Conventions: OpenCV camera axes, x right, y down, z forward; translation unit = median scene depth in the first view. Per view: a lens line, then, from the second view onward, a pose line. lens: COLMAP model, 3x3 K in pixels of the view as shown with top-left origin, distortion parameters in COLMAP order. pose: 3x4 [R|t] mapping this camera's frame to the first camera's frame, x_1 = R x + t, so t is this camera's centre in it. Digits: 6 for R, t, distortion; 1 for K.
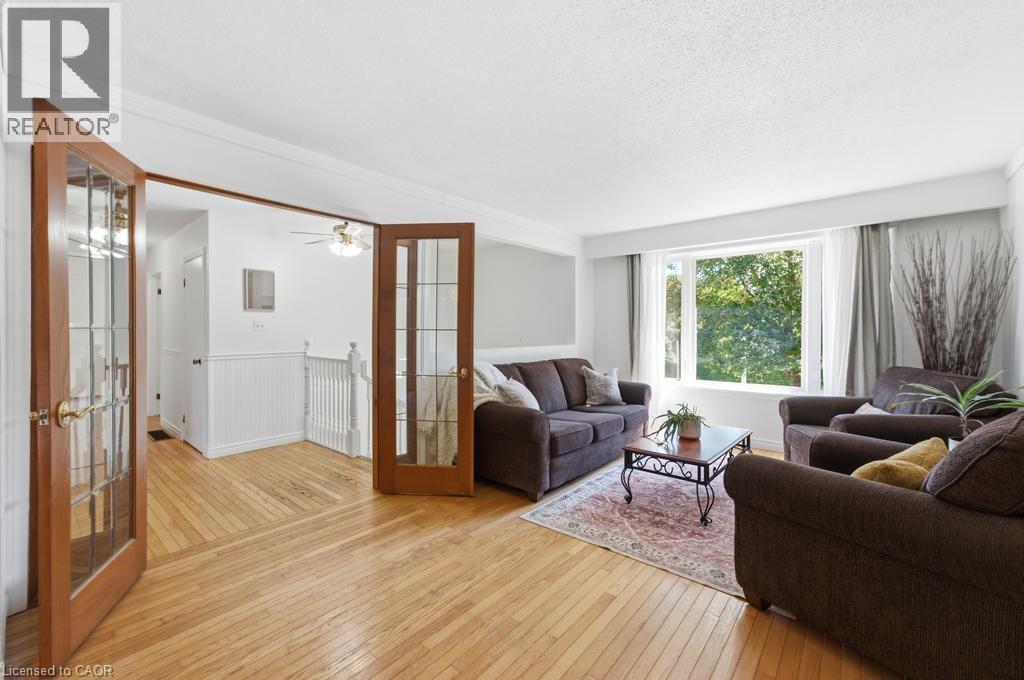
lens RADIAL K [[414.4, 0, 515.5], [0, 414.4, 334.0], [0, 0, 1]] dist [-0.020154, 0.000241]
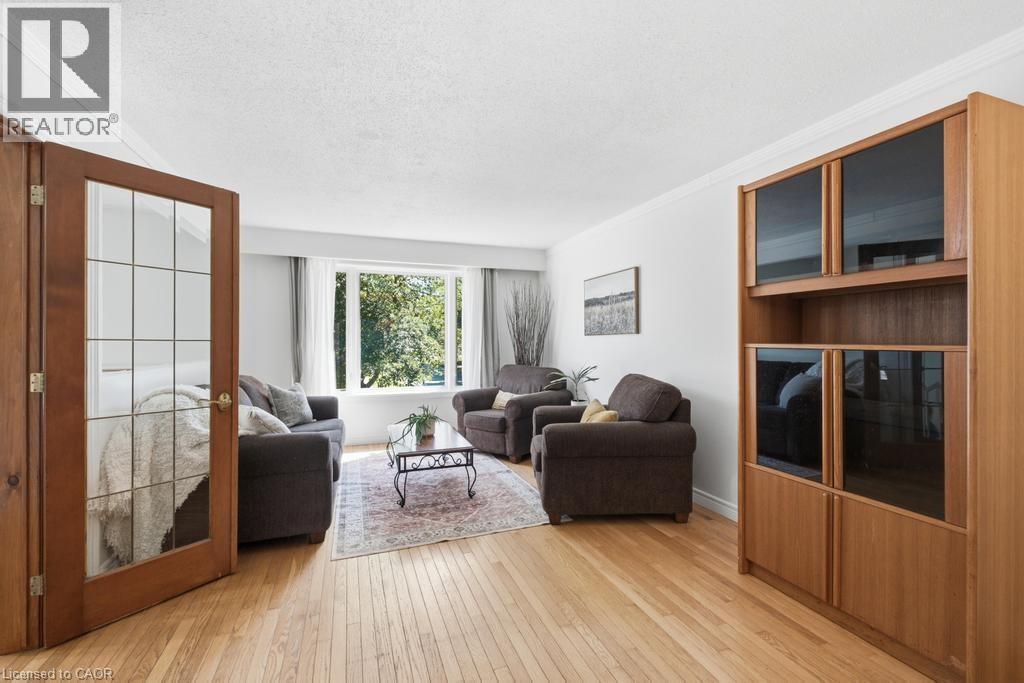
lens RADIAL K [[432.8, 0, 512.0], [0, 432.8, 341.5], [0, 0, 1]] dist [-0.000186, 0.000246]
pose [[0.491298, 0.000467, 0.870992, -0.552635], [0.003773, 0.999989, -0.002665, -0.005378], [-0.870984, 0.004596, 0.491291, 0.217670]]
